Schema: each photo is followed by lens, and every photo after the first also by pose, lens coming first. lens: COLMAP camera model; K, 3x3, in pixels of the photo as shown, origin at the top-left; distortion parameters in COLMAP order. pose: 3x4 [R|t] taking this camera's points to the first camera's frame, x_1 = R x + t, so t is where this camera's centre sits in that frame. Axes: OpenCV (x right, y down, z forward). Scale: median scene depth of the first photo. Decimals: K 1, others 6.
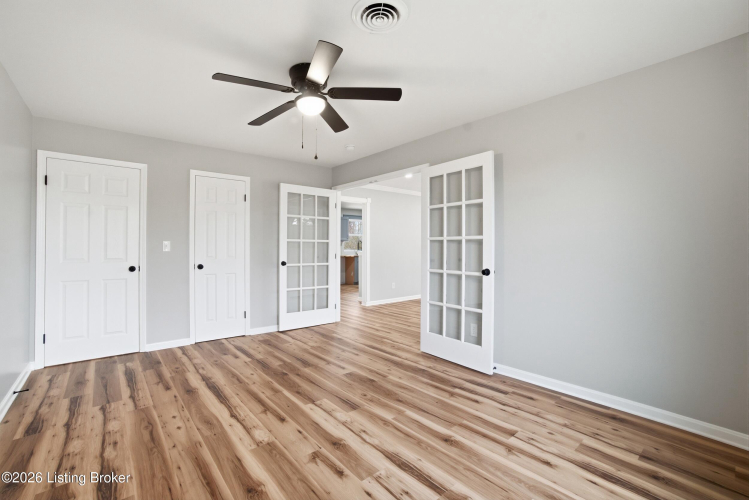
lens RADIAL K [[327.9, 0, 369.8], [0, 327.9, 247.7], [0, 0, 1]] dist [-0.081488, 0.038884]
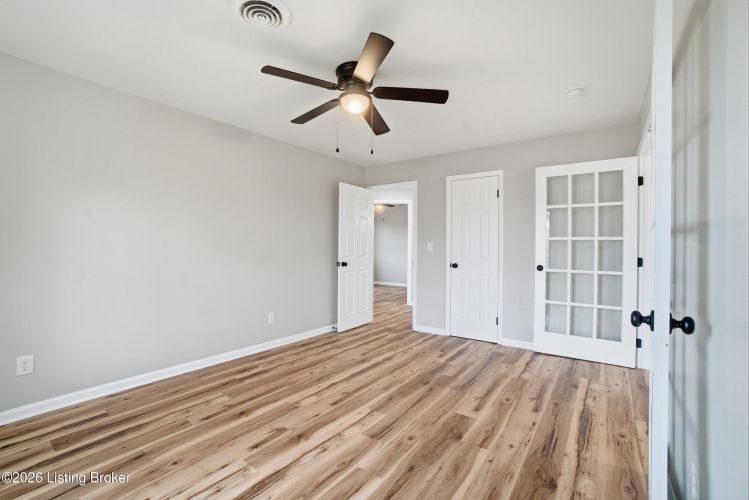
lens RADIAL K [[327.9, 0, 369.8], [0, 327.9, 247.7], [0, 0, 1]] dist [-0.081488, 0.038884]
pose [[0.233449, -0.000904, -0.972369, 0.624075], [-0.002790, 0.999995, -0.001600, 0.001688], [0.972365, 0.003086, 0.233445, 0.640720]]
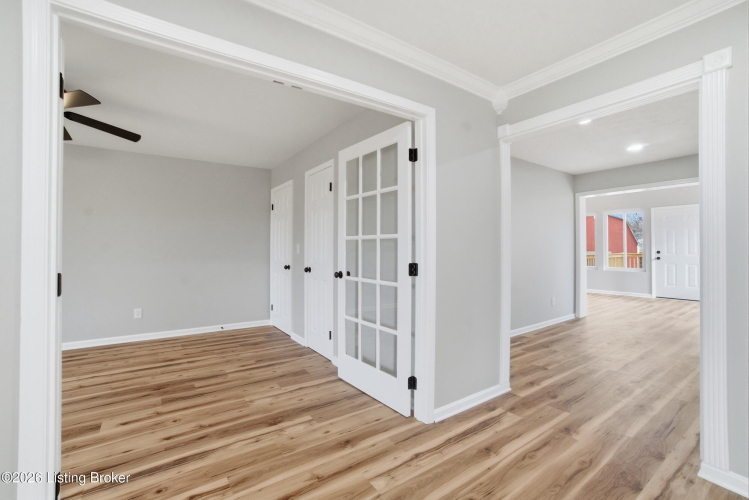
lens RADIAL K [[327.5, 0, 371.5], [0, 327.5, 248.6], [0, 0, 1]] dist [-0.076165, 0.032255]
pose [[-0.091124, -0.004431, -0.995830, 0.587952], [0.002489, 0.999986, -0.004677, -0.000192], [0.995836, -0.002905, -0.091112, 1.732167]]
